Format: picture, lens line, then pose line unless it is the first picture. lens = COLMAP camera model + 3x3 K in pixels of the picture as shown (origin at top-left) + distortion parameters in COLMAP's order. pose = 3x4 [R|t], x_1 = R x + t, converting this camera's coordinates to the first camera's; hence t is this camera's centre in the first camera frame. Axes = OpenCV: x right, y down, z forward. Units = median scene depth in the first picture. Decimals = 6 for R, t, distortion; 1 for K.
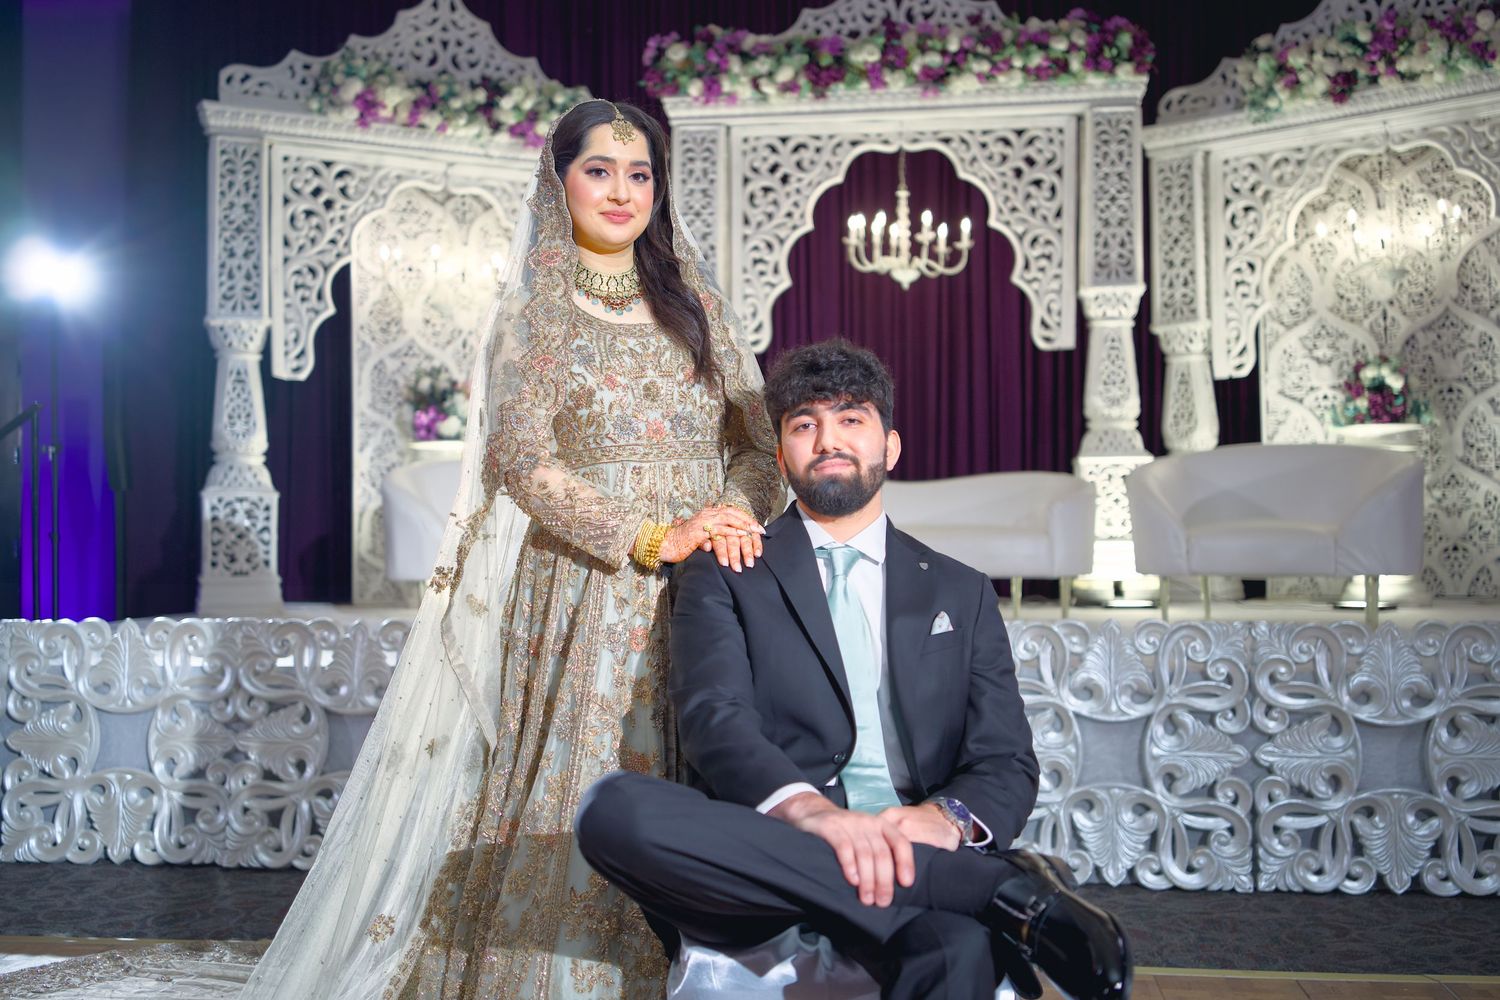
lens RADIAL K [[1523.0, 0, 750.0], [0, 1523.0, 500.0], [0, 0, 1]] dist [0.131089, -0.352339]
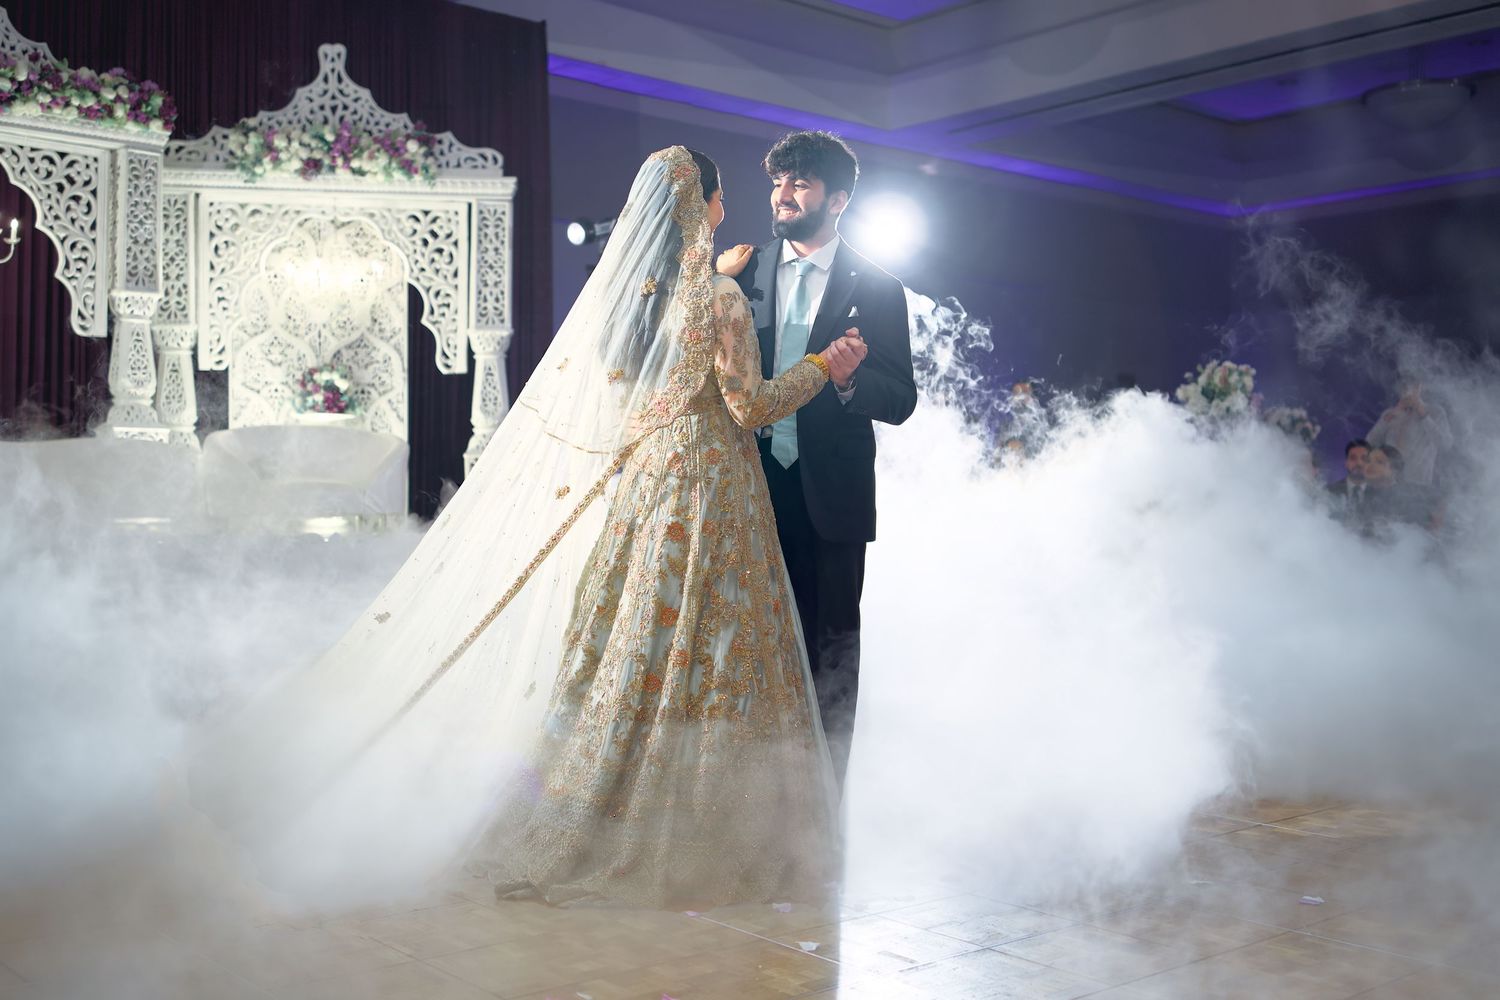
lens RADIAL K [[1575.6, 0, 750.0], [0, 1575.6, 500.0], [0, 0, 1]] dist [0.089487, -0.232392]
pose [[0.662704, 0.013316, 0.748763, -0.401421], [-0.021453, 0.999769, 0.001207, 0.019323], [-0.748574, -0.016863, 0.662836, -0.240001]]
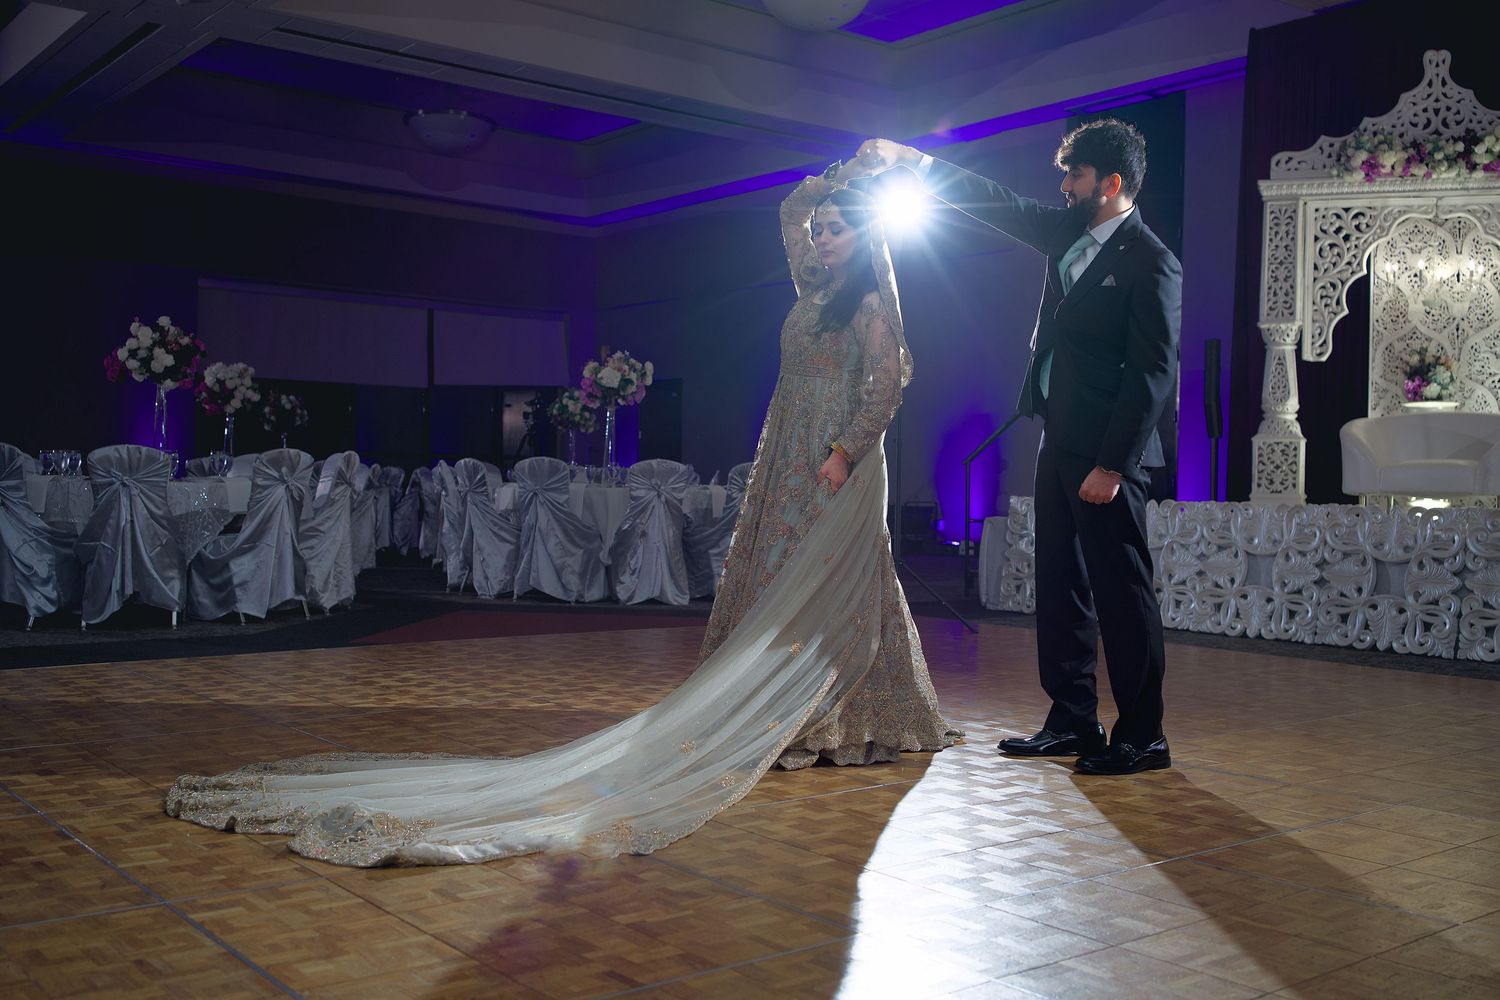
lens RADIAL K [[1503.3, 0, 770.4], [0, 1503.3, 505.1], [0, 0, 1]] dist [0.115416, -0.298477]
pose [[0.722863, 0.029349, -0.690368, 0.327077], [-0.010010, 0.999438, 0.032007, 0.017357], [0.690919, -0.016227, 0.722750, -0.405082]]
